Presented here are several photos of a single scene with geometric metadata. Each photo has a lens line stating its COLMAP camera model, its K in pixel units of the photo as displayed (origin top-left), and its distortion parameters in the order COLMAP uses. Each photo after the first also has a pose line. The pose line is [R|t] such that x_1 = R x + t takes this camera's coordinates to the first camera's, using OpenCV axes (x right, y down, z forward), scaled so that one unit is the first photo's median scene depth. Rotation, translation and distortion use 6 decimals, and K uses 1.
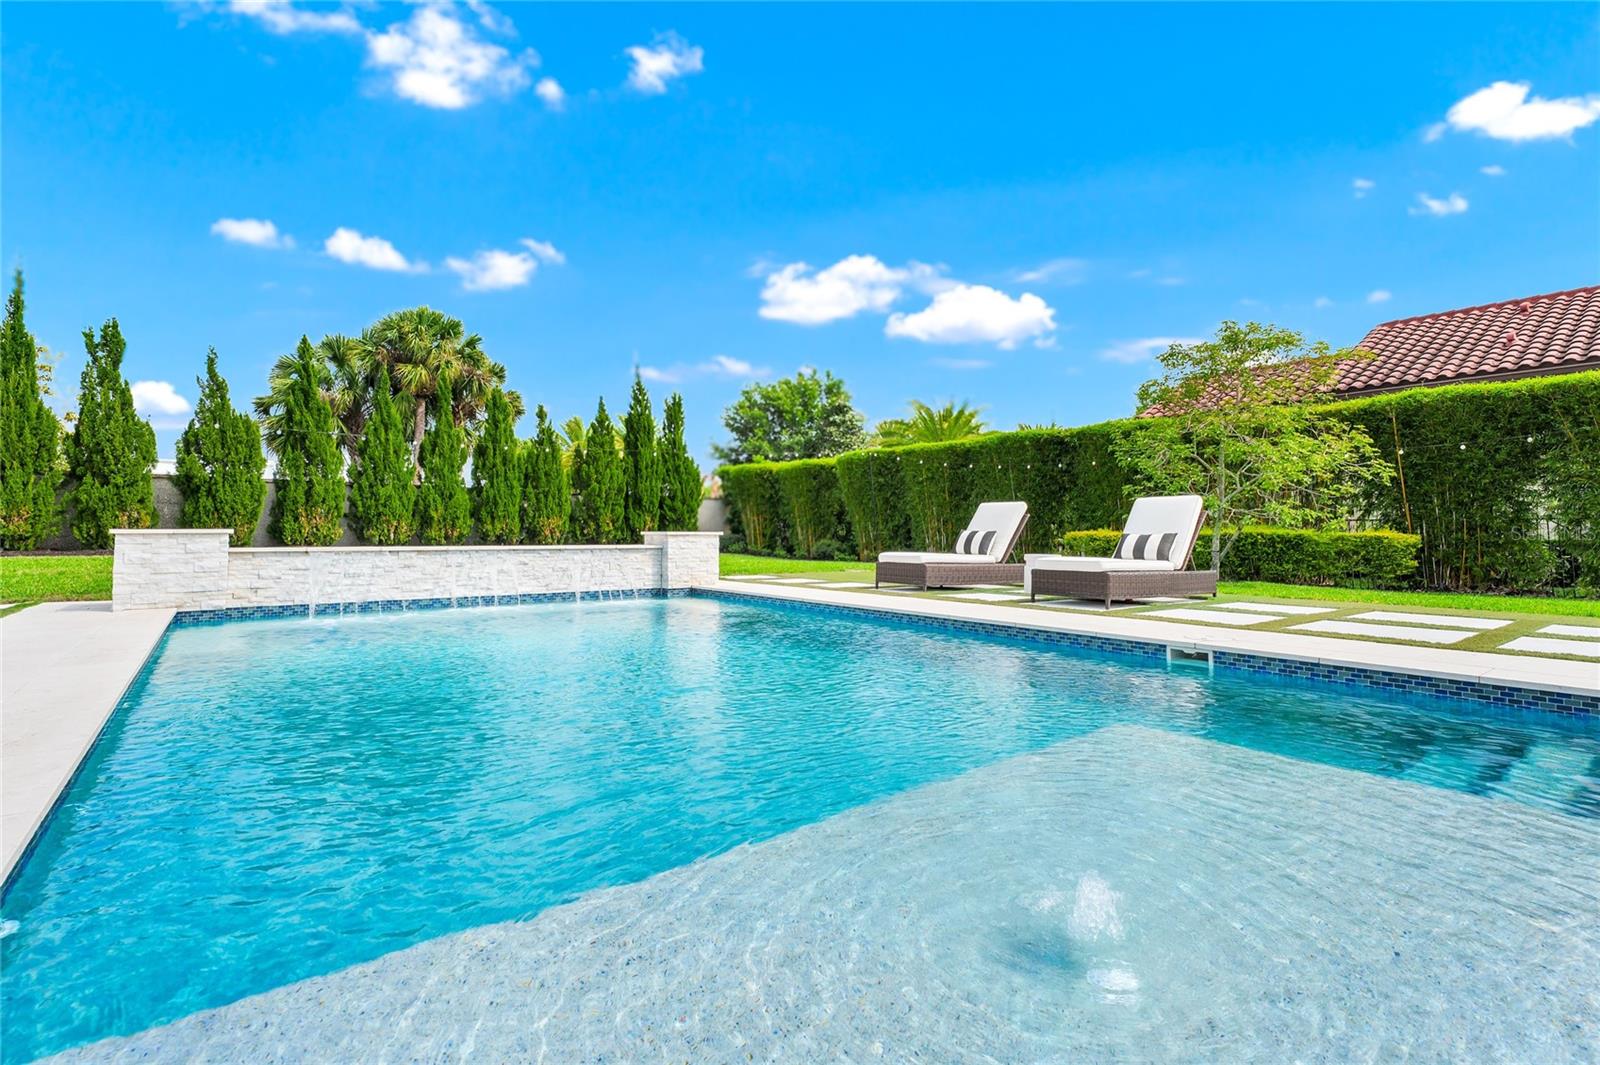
lens RADIAL K [[676.8, 0, 803.8], [0, 676.8, 505.5], [0, 0, 1]] dist [-0.000381, -0.000238]
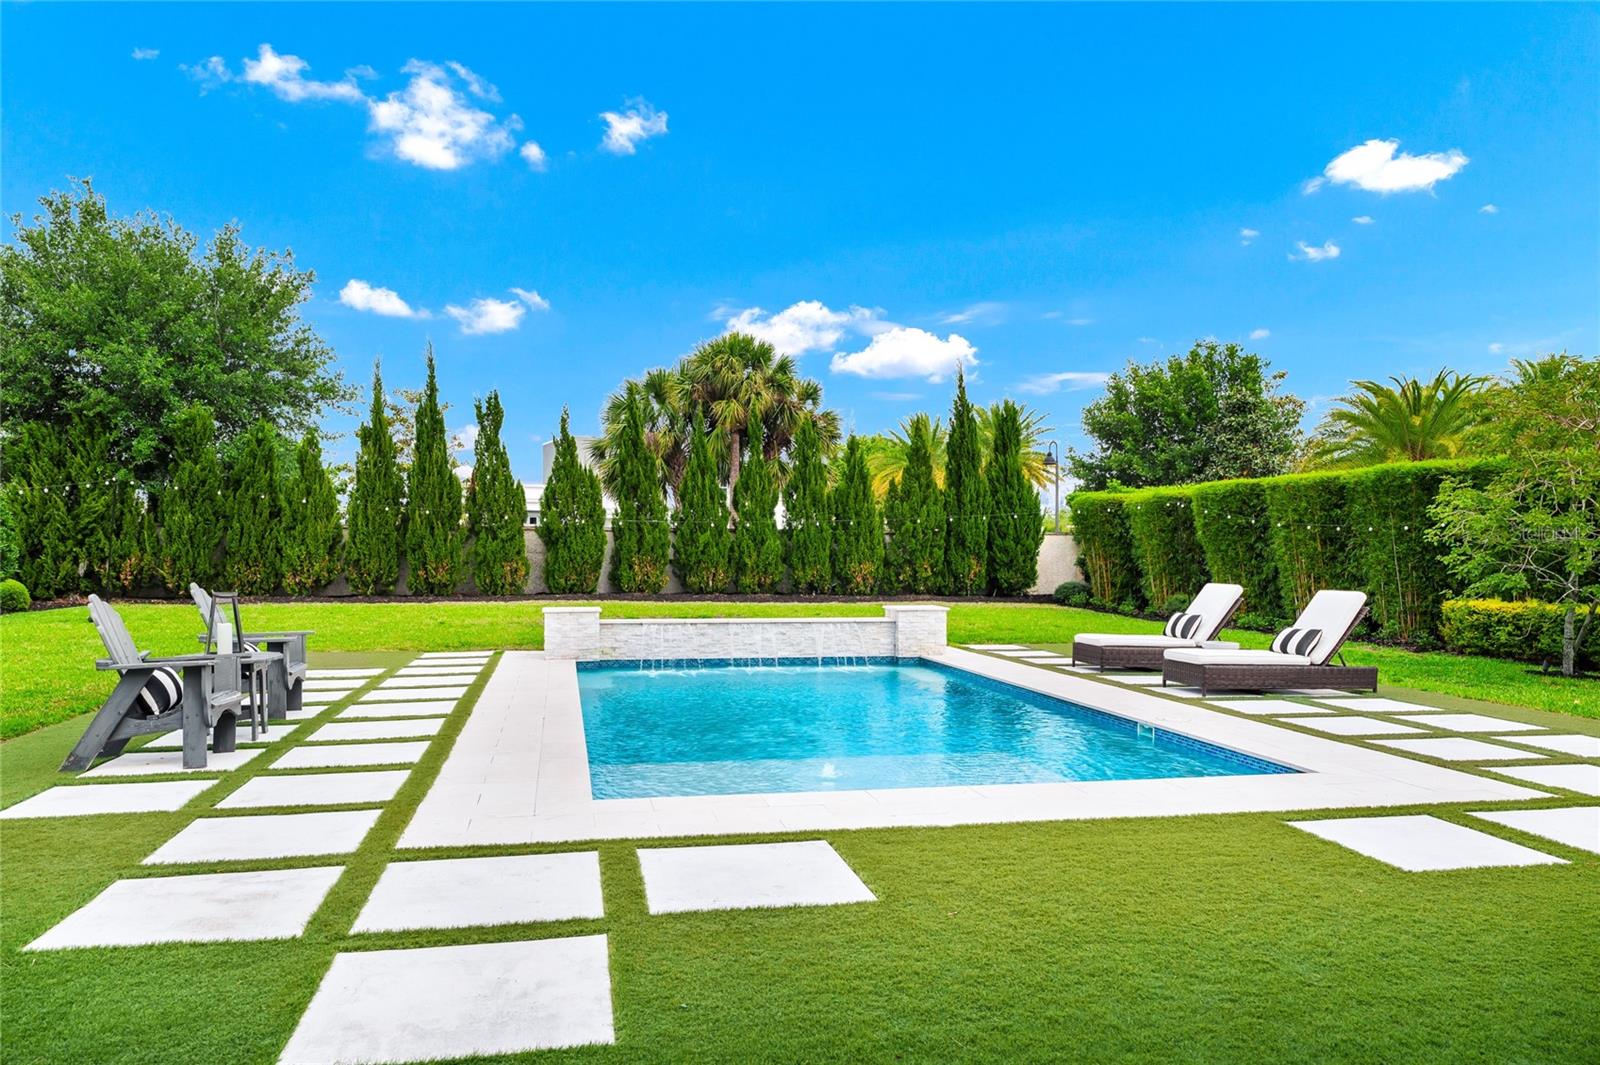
lens RADIAL K [[1103.5, 0, 805.6], [0, 1103.5, 553.0], [0, 0, 1]] dist [0.003876, -0.000091]
pose [[0.885987, 0.001739, -0.463707, 0.245686], [0.022206, 0.998687, 0.046174, -0.067223], [0.463178, -0.051206, 0.884785, -0.336448]]
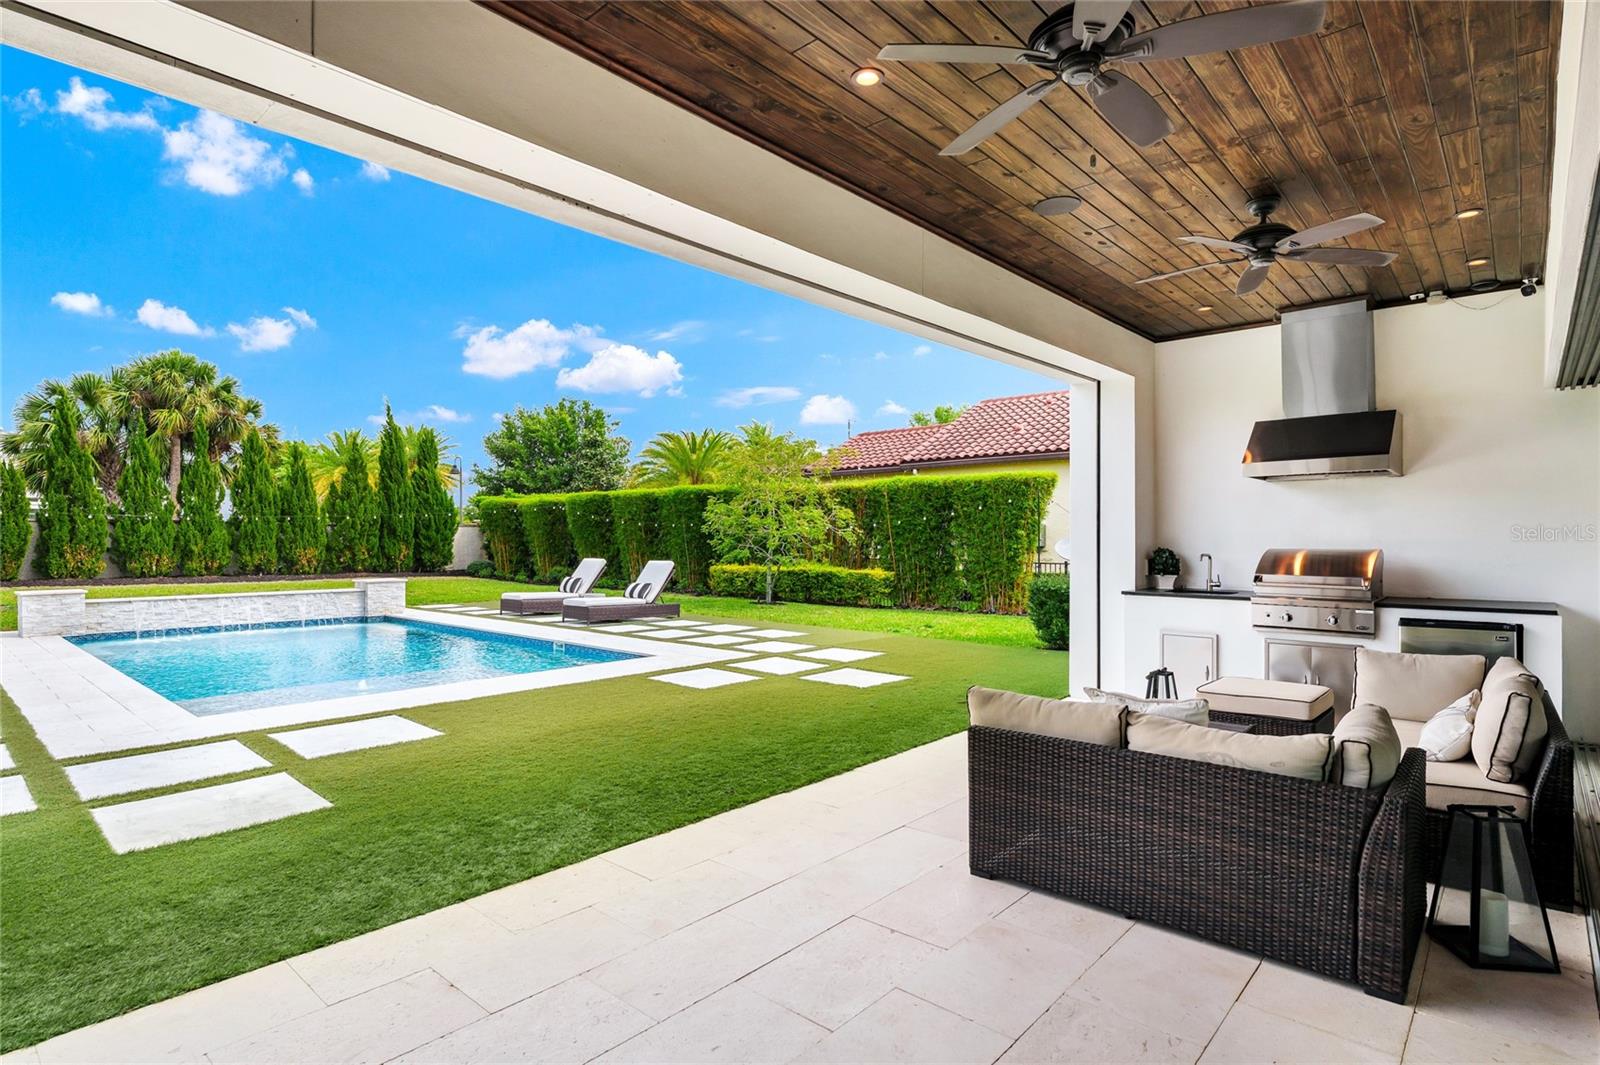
lens RADIAL K [[824.0, 0, 793.0], [0, 824.0, 536.6], [0, 0, 1]] dist [-0.003635, 0.000709]
pose [[0.989414, -0.003516, 0.145077, 0.234599], [-0.003755, 0.998752, 0.049811, -0.076425], [-0.145071, -0.049829, 0.988166, -0.483330]]
